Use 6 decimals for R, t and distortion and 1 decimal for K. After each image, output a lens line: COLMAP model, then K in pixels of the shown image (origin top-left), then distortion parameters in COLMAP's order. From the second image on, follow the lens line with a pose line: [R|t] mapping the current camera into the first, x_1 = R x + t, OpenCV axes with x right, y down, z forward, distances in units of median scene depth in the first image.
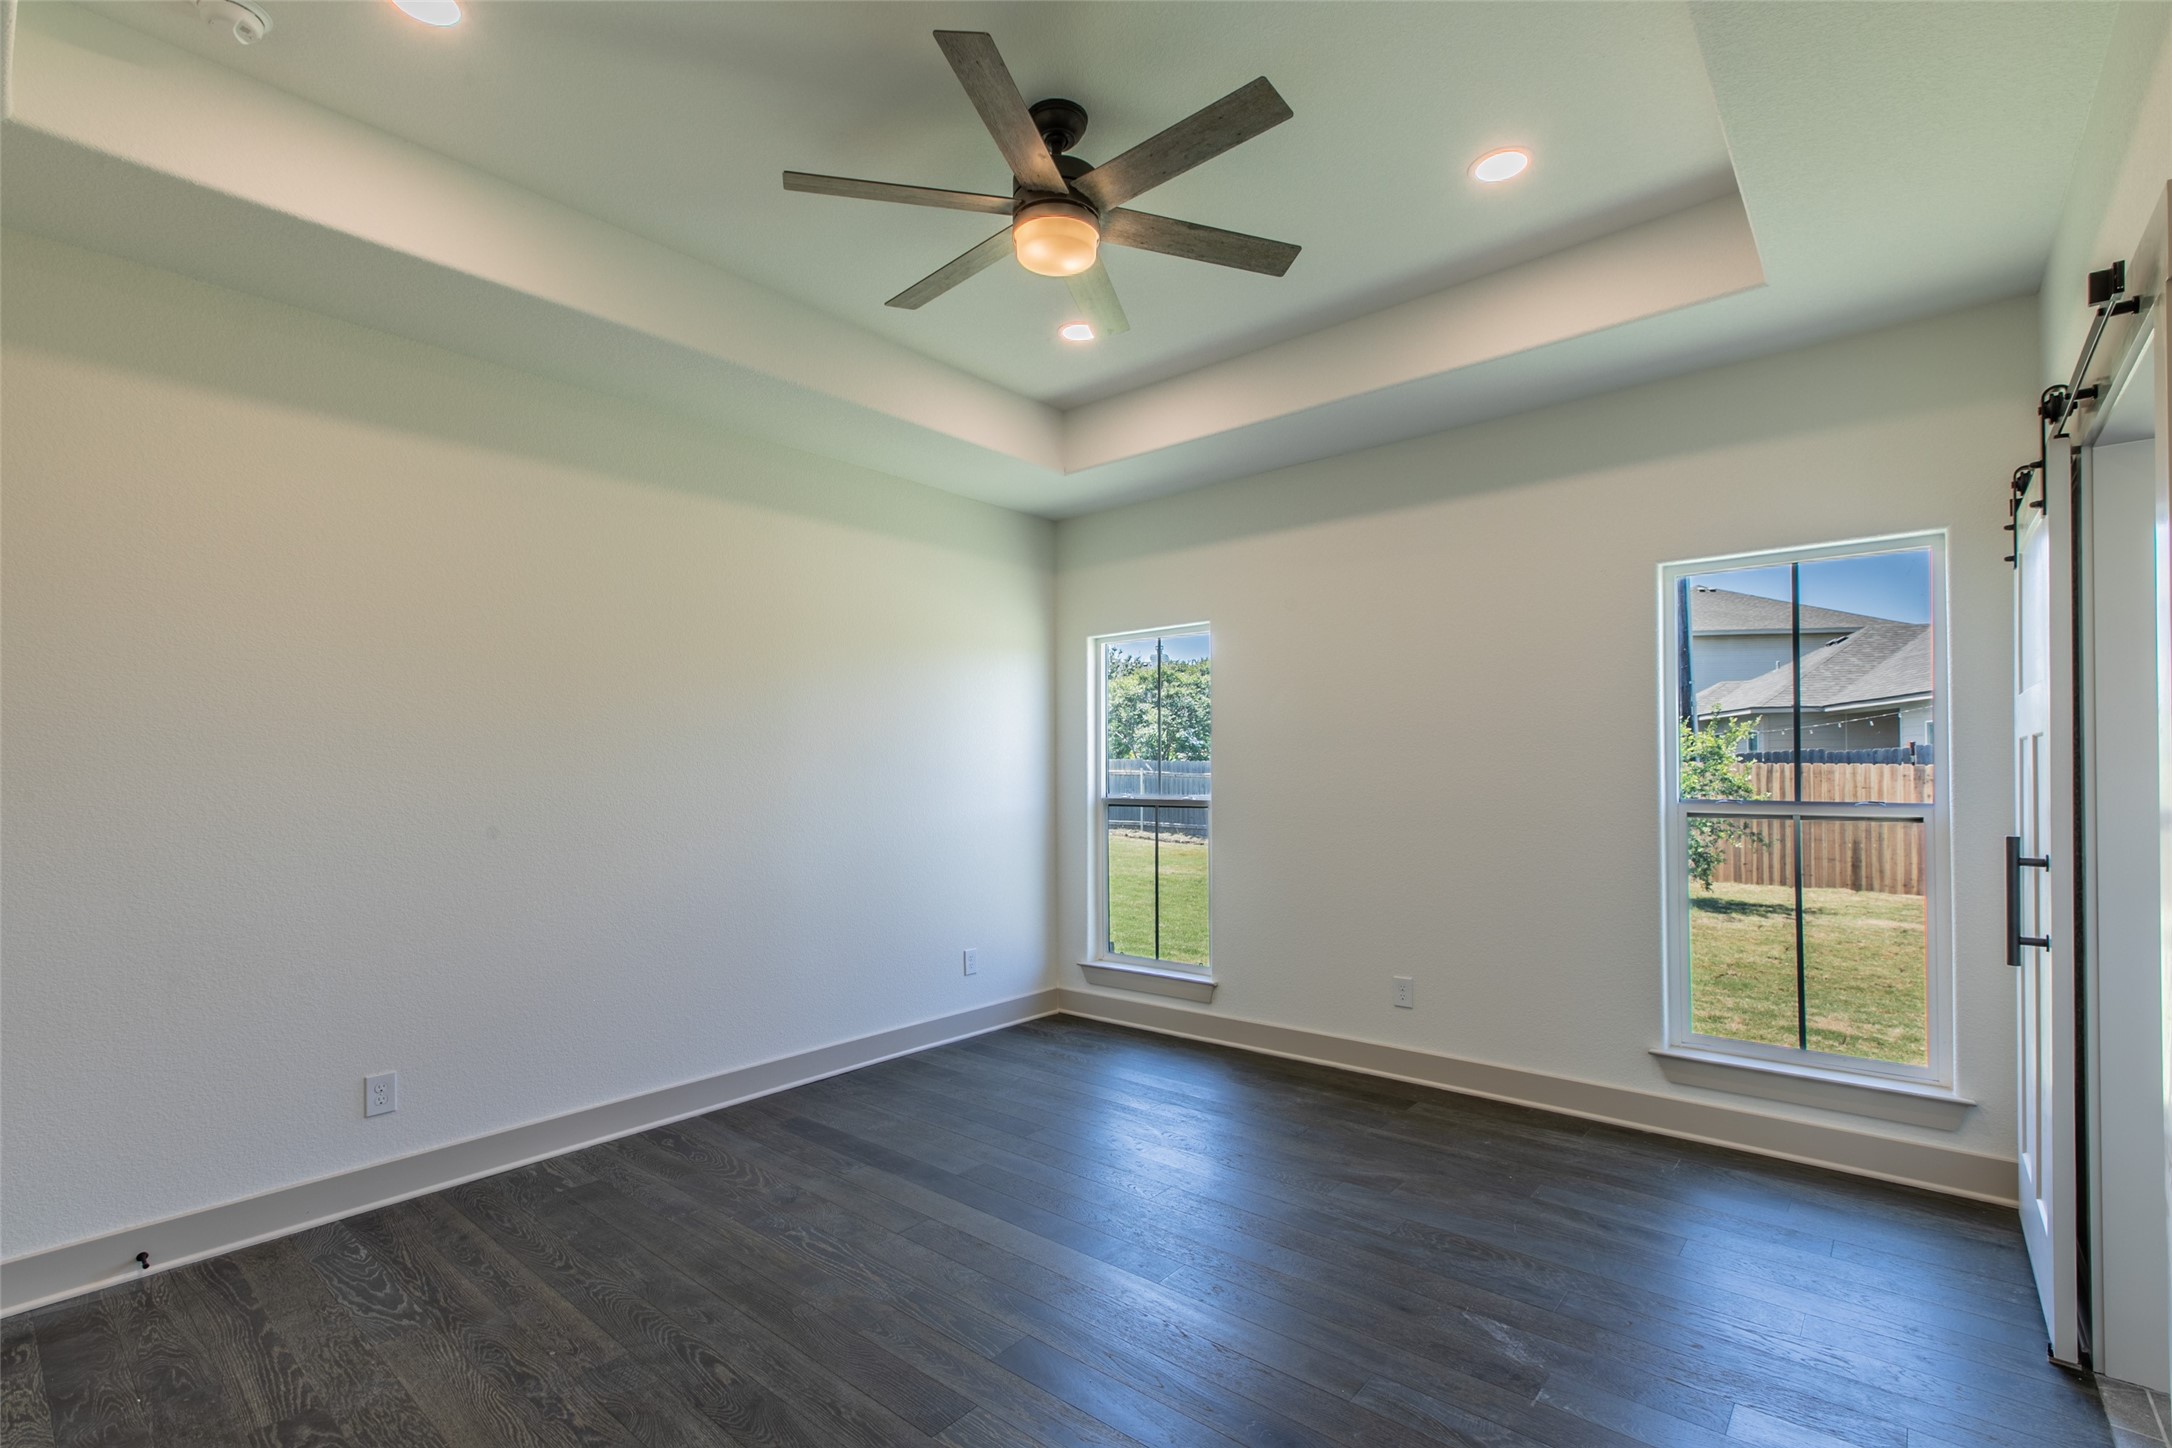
lens RADIAL K [[984.4, 0, 1090.0], [0, 984.4, 756.8], [0, 0, 1]] dist [-0.001013, -0.000483]
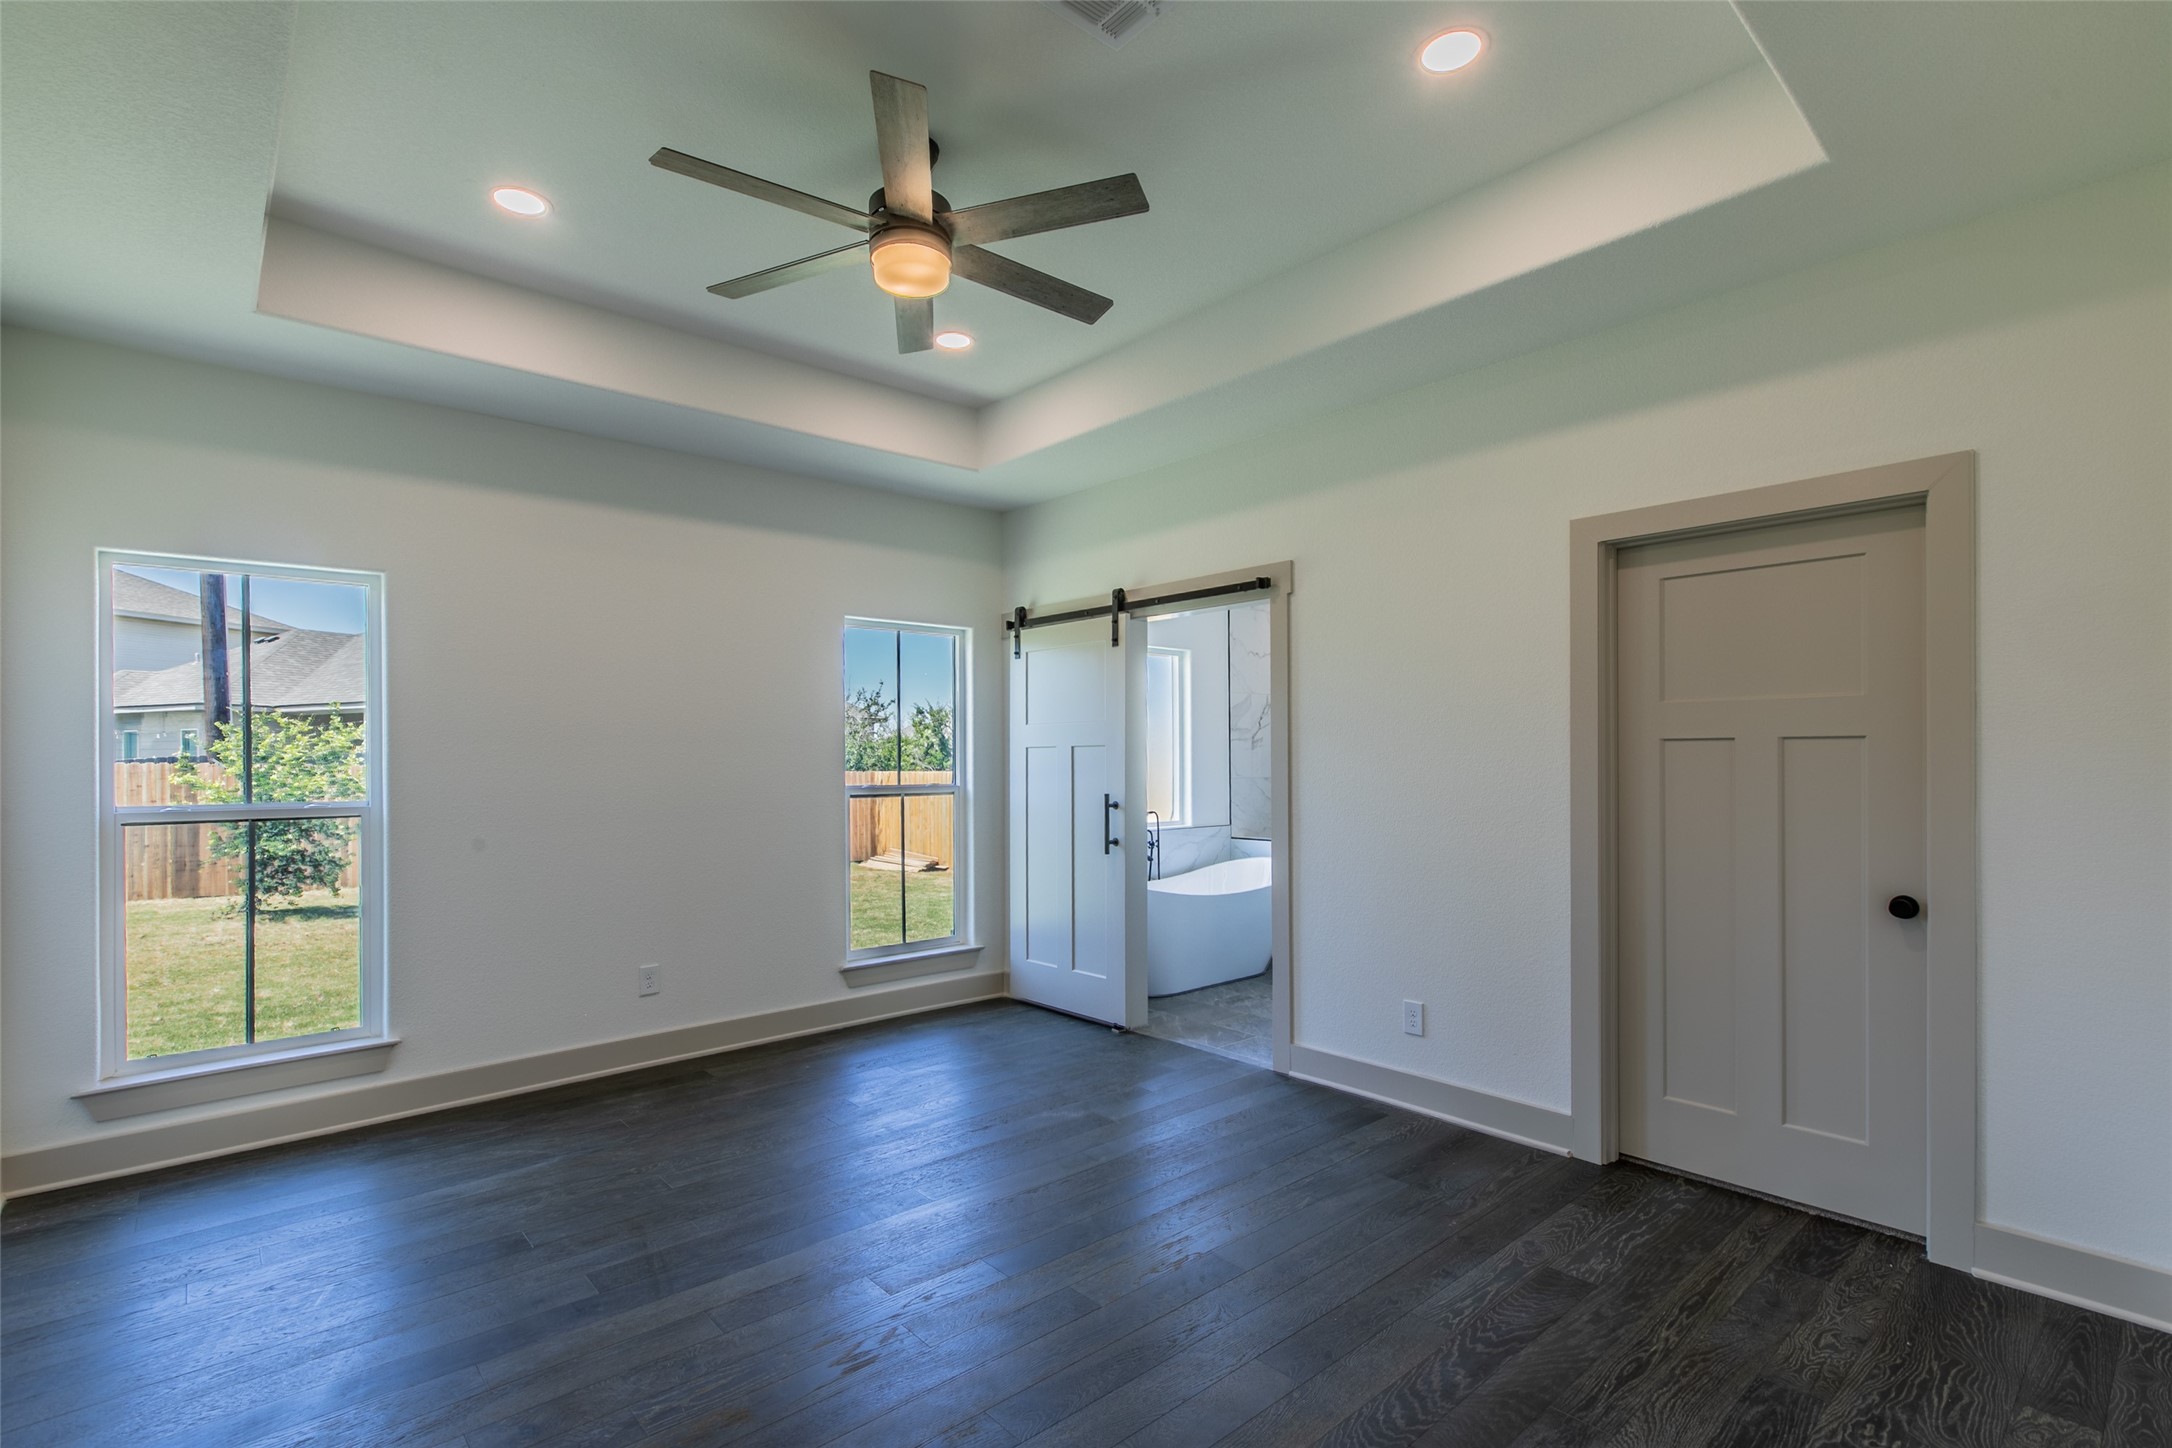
lens RADIAL K [[984.4, 0, 1090.0], [0, 984.4, 756.8], [0, 0, 1]] dist [-0.001013, -0.000483]
pose [[0.139830, 0.009113, 0.990134, -0.695380], [-0.006199, 0.999946, -0.008328, 0.010667], [-0.990156, -0.004973, 0.139879, 0.430818]]
